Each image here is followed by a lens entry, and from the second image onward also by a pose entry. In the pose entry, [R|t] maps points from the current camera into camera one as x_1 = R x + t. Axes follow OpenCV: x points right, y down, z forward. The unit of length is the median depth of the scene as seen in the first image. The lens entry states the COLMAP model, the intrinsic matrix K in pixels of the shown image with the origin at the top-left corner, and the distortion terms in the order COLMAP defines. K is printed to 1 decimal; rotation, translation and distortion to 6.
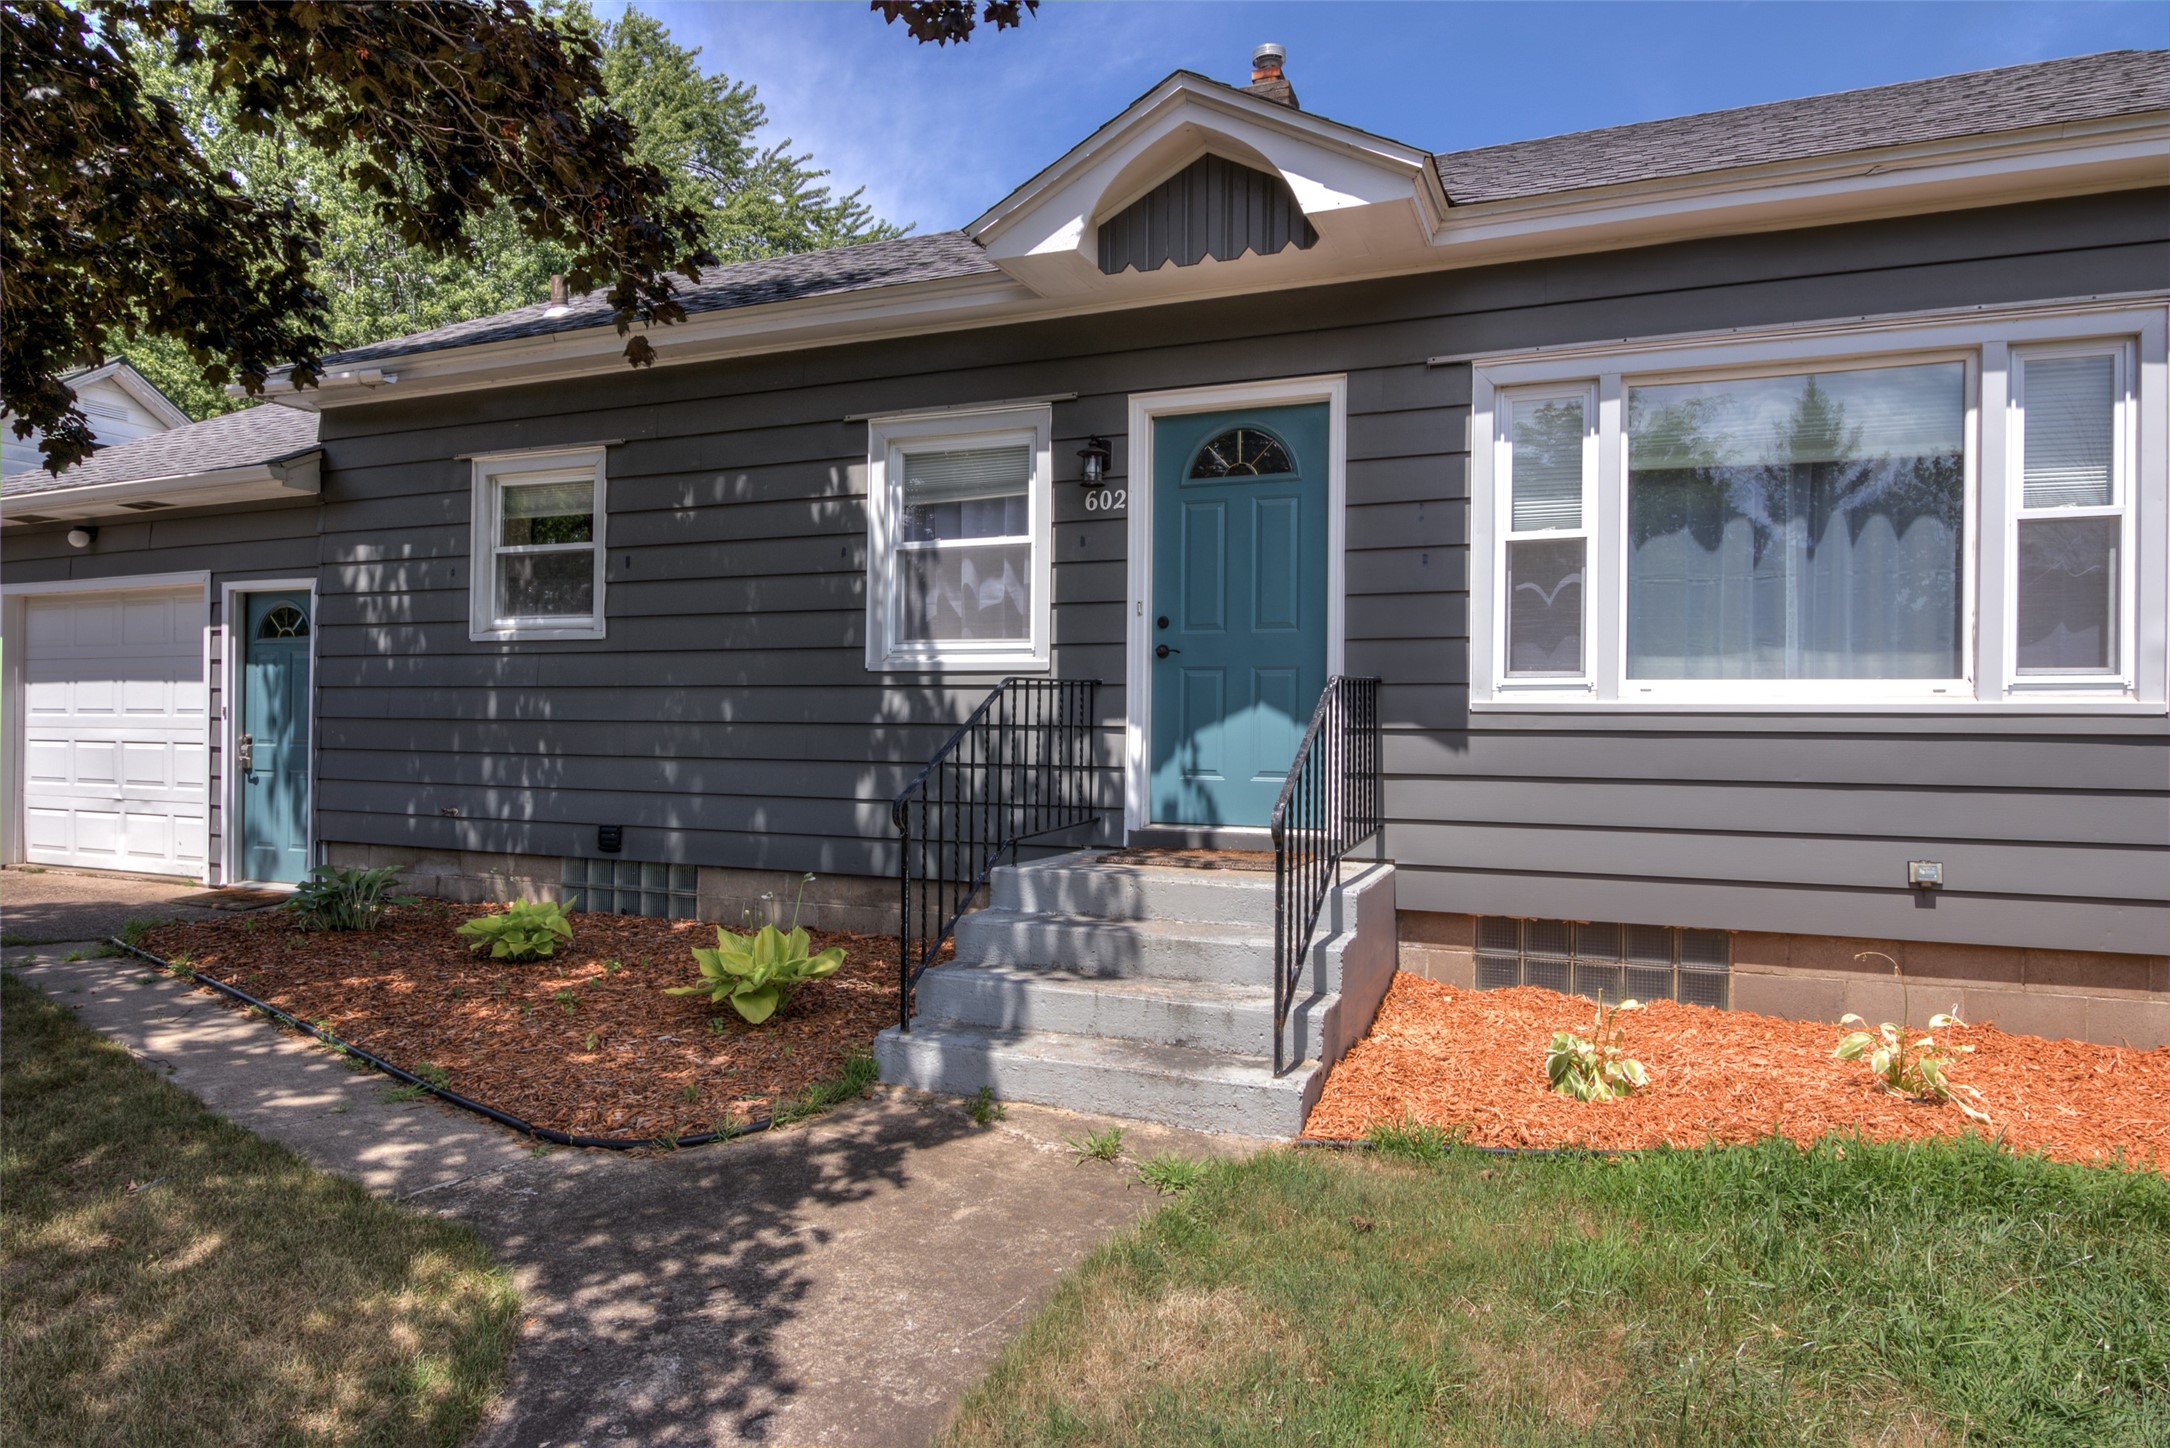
lens RADIAL K [[1267.8, 0, 1096.3], [0, 1267.8, 714.5], [0, 0, 1]] dist [-0.007830, -0.003409]
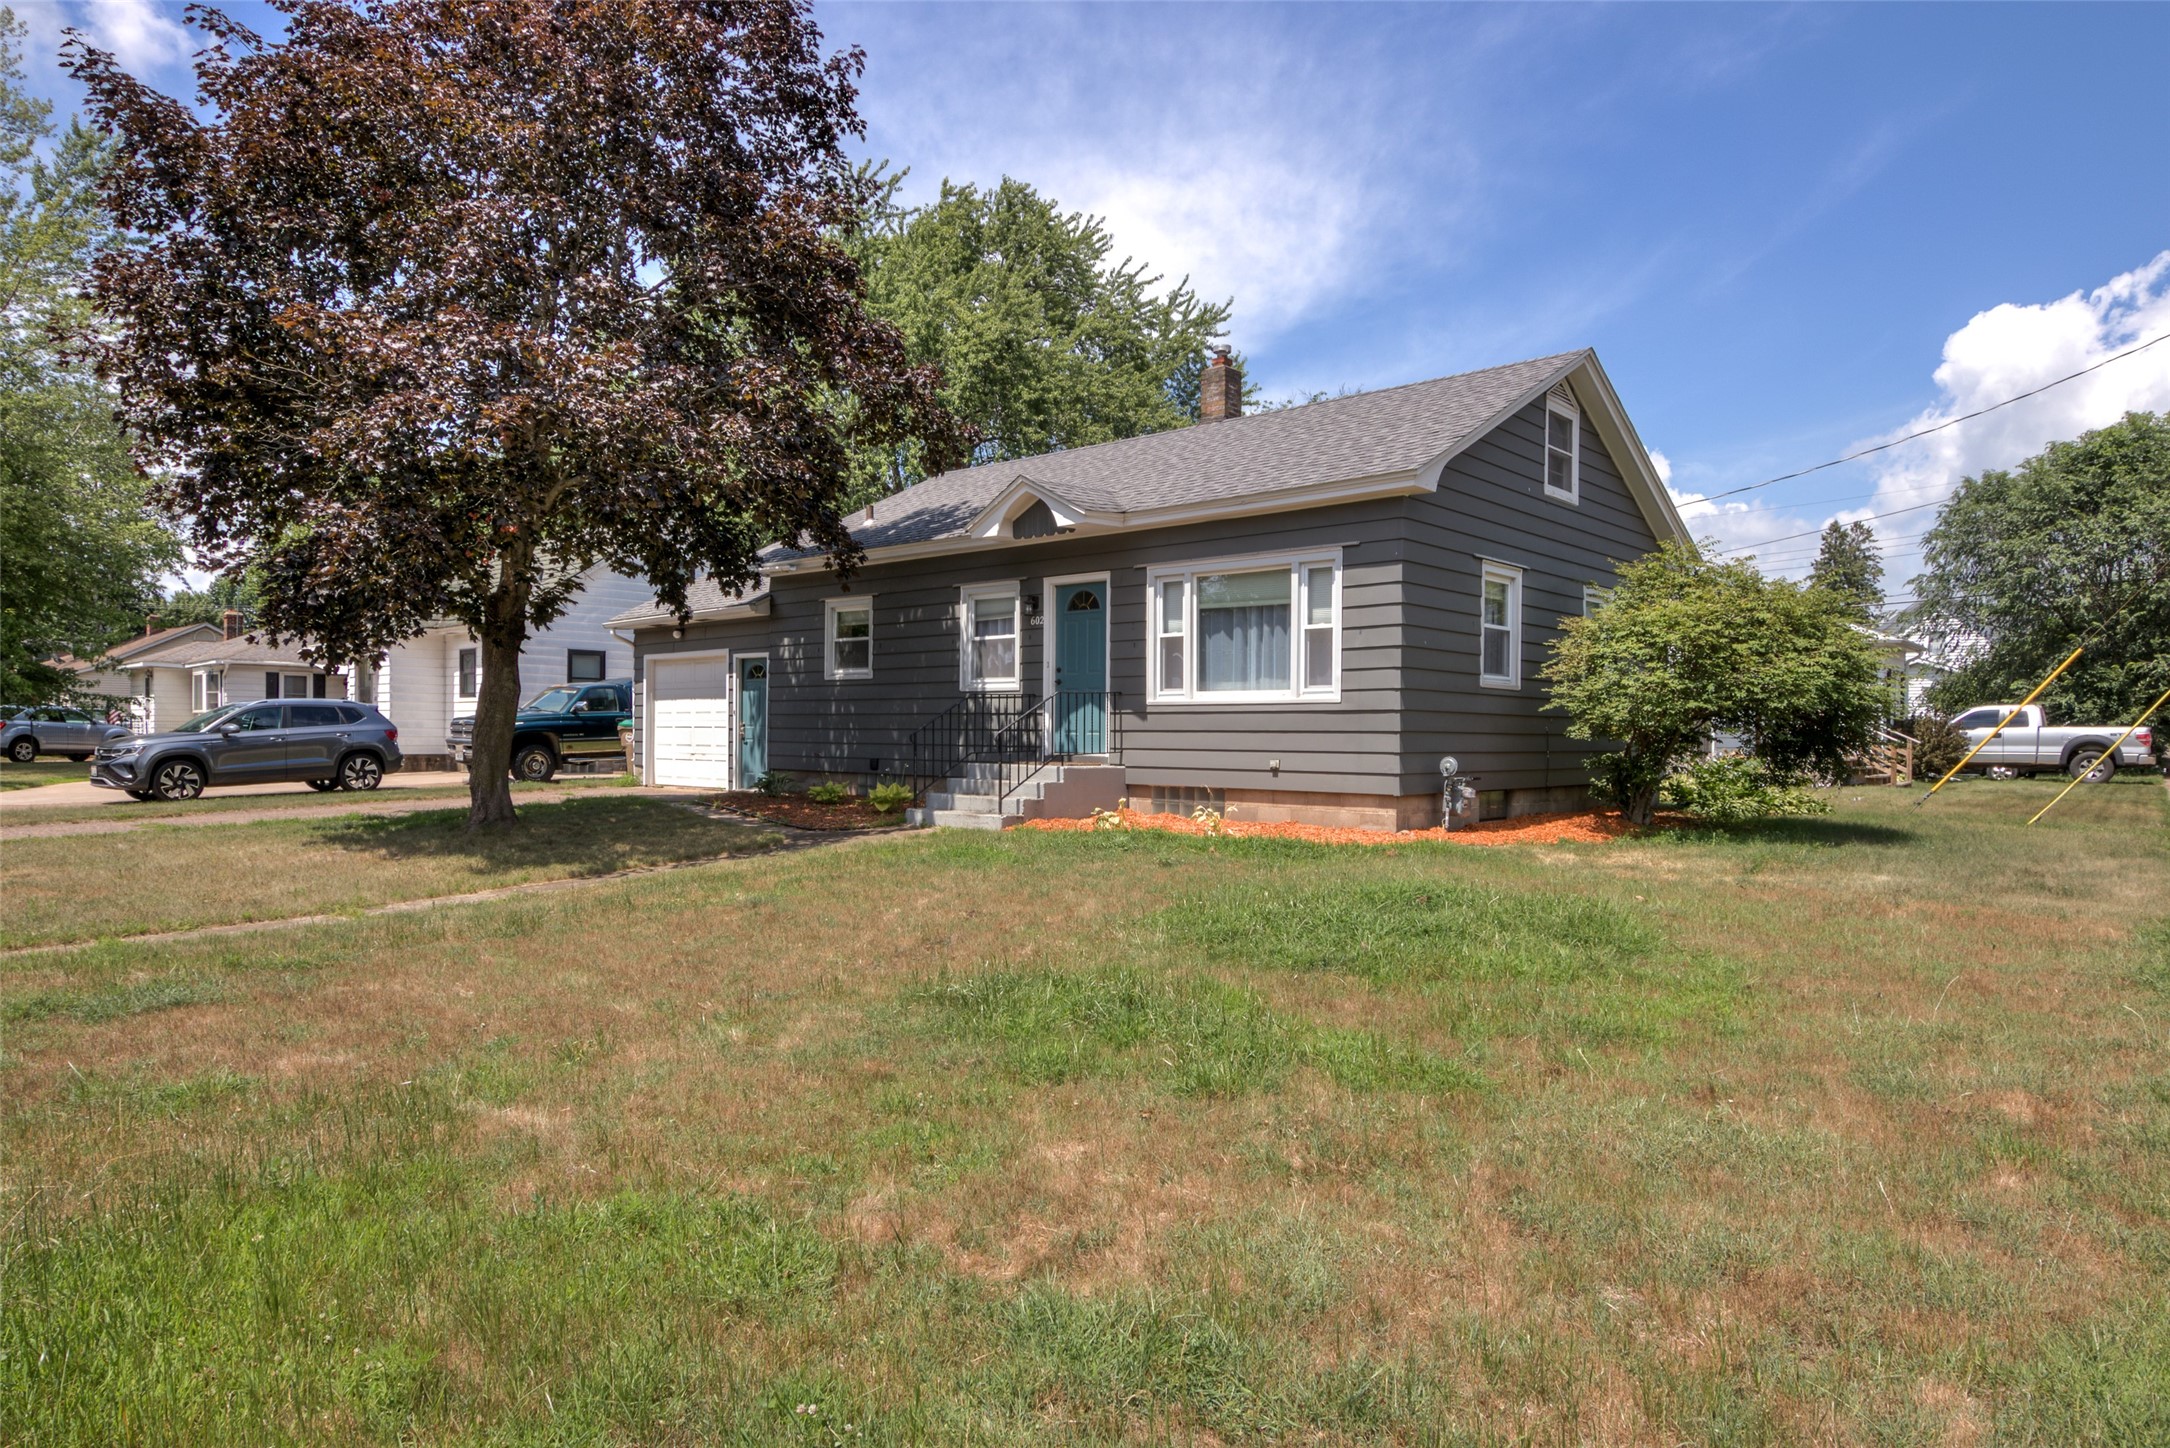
lens RADIAL K [[1267.8, 0, 1079.0], [0, 1267.8, 729.3], [0, 0, 1]] dist [-0.007830, -0.003409]
pose [[0.940022, -0.002326, -0.341107, 0.884874], [0.002684, 0.999996, 0.000578, 0.037949], [0.341104, -0.001459, 0.940024, -1.228887]]
